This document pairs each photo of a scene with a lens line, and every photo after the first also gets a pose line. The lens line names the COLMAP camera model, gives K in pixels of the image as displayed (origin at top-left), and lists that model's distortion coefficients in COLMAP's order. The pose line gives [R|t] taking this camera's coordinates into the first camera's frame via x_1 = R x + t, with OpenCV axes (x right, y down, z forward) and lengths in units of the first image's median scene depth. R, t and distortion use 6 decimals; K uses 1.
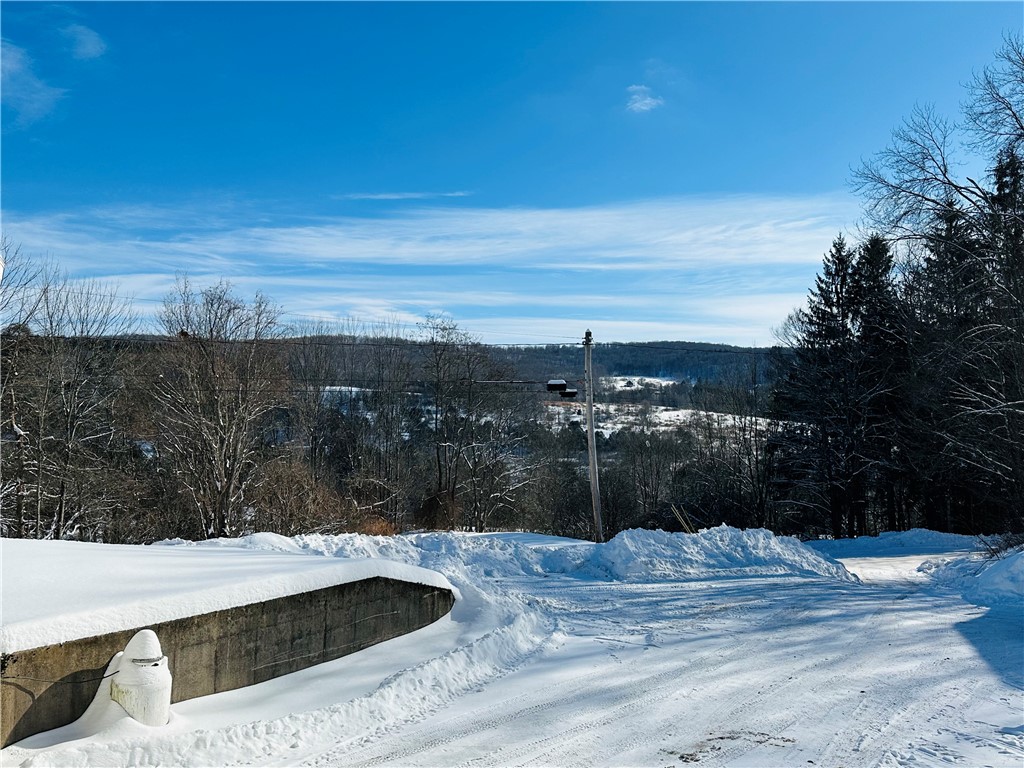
lens RADIAL K [[892.0, 0, 512.0], [0, 892.0, 384.0], [0, 0, 1]] dist [-0.013307, -0.016919]
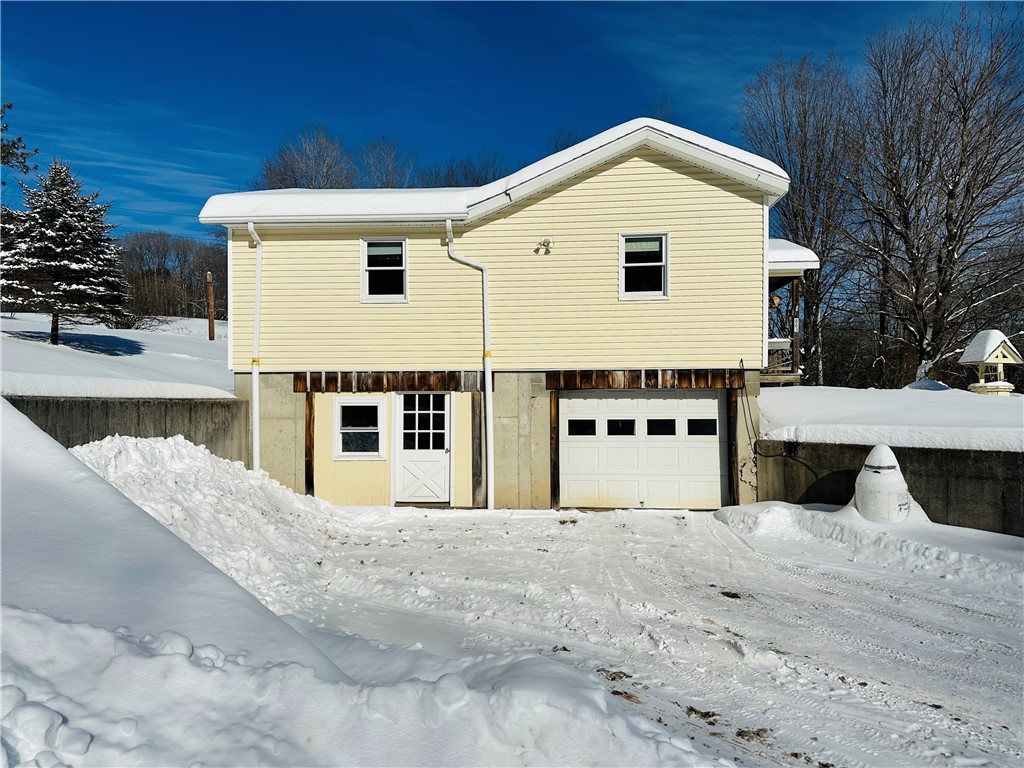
lens RADIAL K [[728.1, 0, 512.6], [0, 728.1, 307.8], [0, 0, 1]] dist [0.049921, -0.073823]
pose [[-0.220969, -0.106090, -0.969494, 0.661878], [0.053379, 0.991260, -0.120638, 0.178477], [0.973819, -0.078408, -0.213375, 0.707205]]
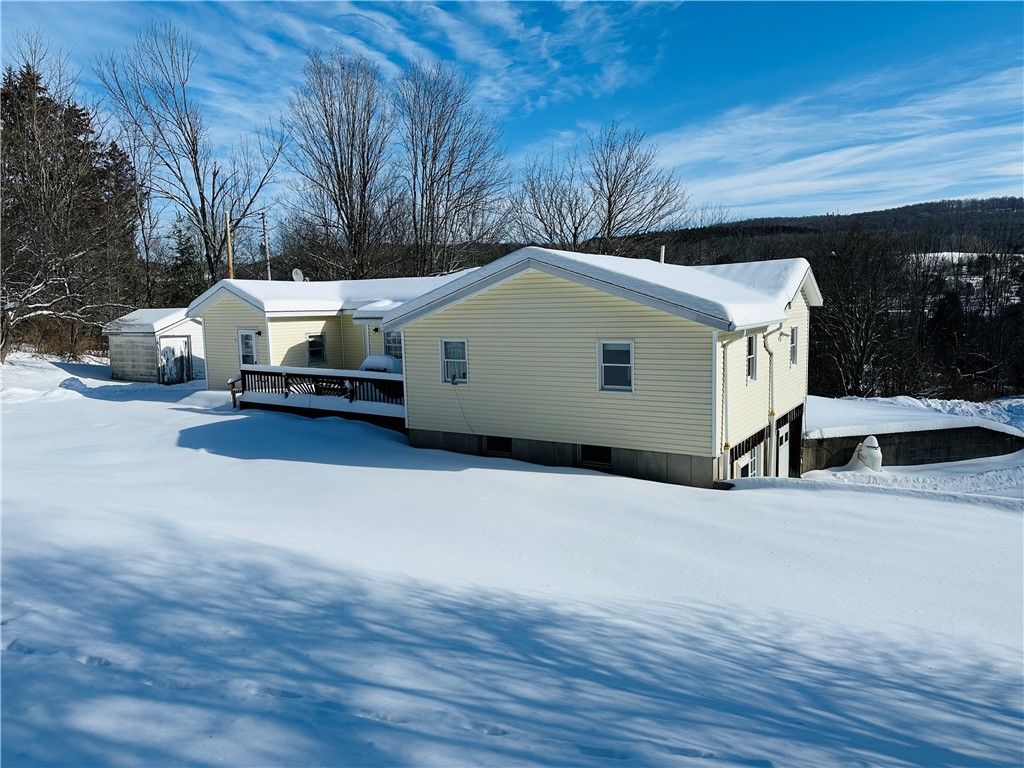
lens RADIAL K [[738.3, 0, 512.0], [0, 738.3, 384.0], [0, 0, 1]] dist [0.008366, -0.001026]
pose [[0.757145, 0.065930, -0.649911, 0.174681], [0.045116, 0.987241, 0.152711, -0.236739], [0.651687, -0.144946, 0.744510, -1.208790]]
